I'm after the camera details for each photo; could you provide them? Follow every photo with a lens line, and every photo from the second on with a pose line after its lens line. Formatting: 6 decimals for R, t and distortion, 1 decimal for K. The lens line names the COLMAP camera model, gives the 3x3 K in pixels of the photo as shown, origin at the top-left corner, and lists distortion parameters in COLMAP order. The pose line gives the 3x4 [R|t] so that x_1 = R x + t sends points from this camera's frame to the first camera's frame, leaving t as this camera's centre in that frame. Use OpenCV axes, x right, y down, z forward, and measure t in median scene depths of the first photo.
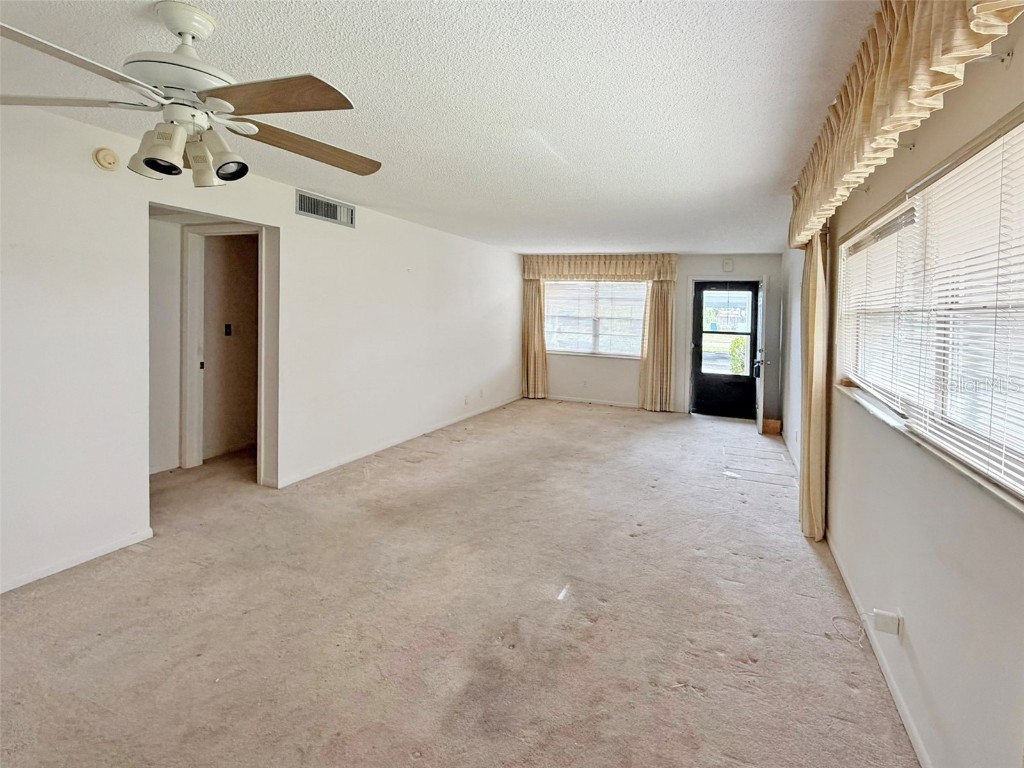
lens RADIAL K [[511.6, 0, 526.1], [0, 511.6, 315.2], [0, 0, 1]] dist [-0.003170, 0.000904]
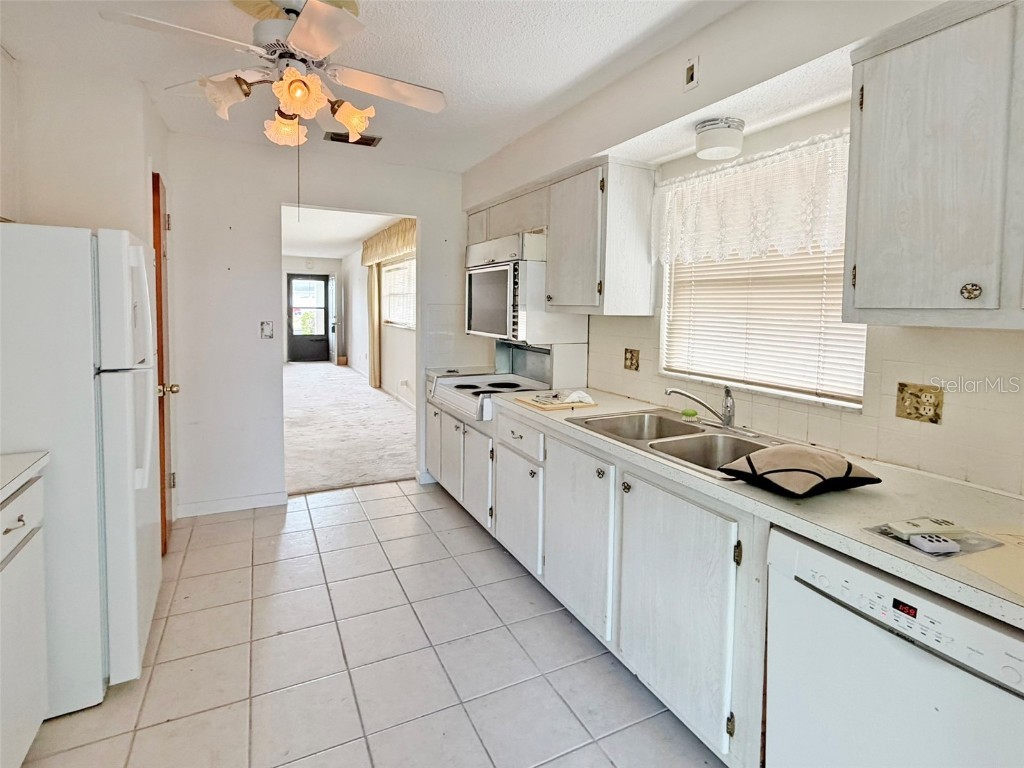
lens RADIAL K [[511.6, 0, 515.2], [0, 511.6, 338.4], [0, 0, 1]] dist [-0.003170, 0.000904]
pose [[0.656287, -0.072162, 0.751052, -0.374877], [0.011210, 0.996239, 0.085924, 0.001096], [-0.754428, -0.047972, 0.654628, -0.498604]]
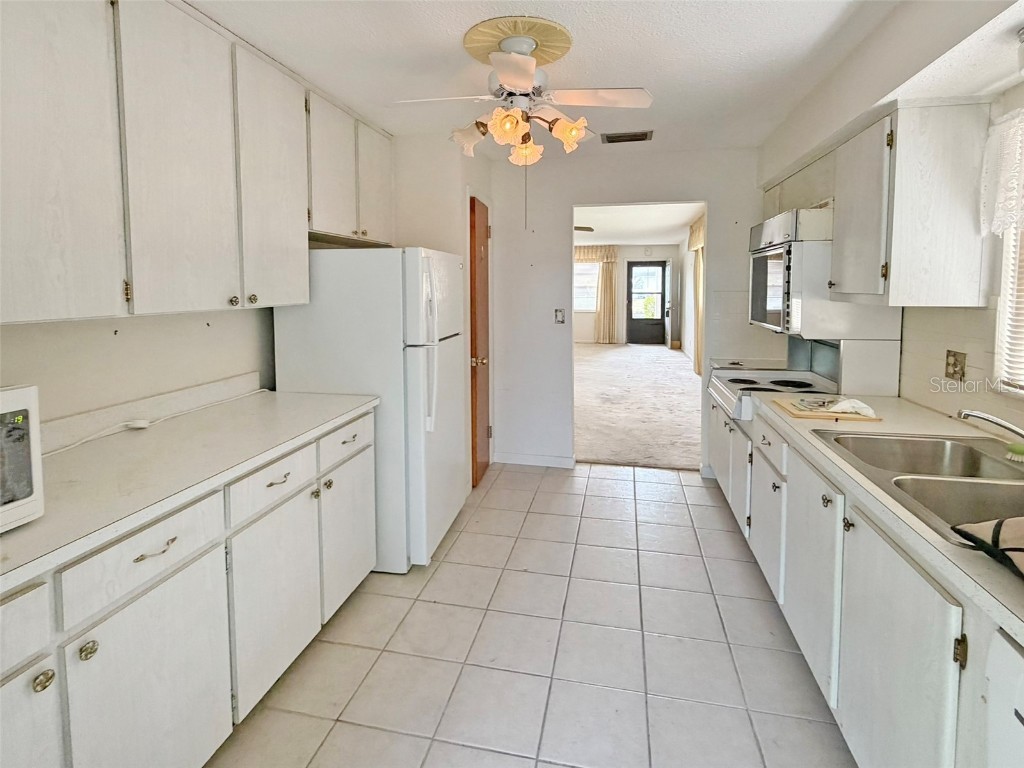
lens RADIAL K [[511.6, 0, 517.0], [0, 511.6, 326.2], [0, 0, 1]] dist [-0.003170, 0.000904]
pose [[0.982256, -0.052145, 0.180150, -0.321789], [0.038725, 0.996261, 0.077224, -0.001799], [-0.183503, -0.068877, 0.980603, -0.541546]]
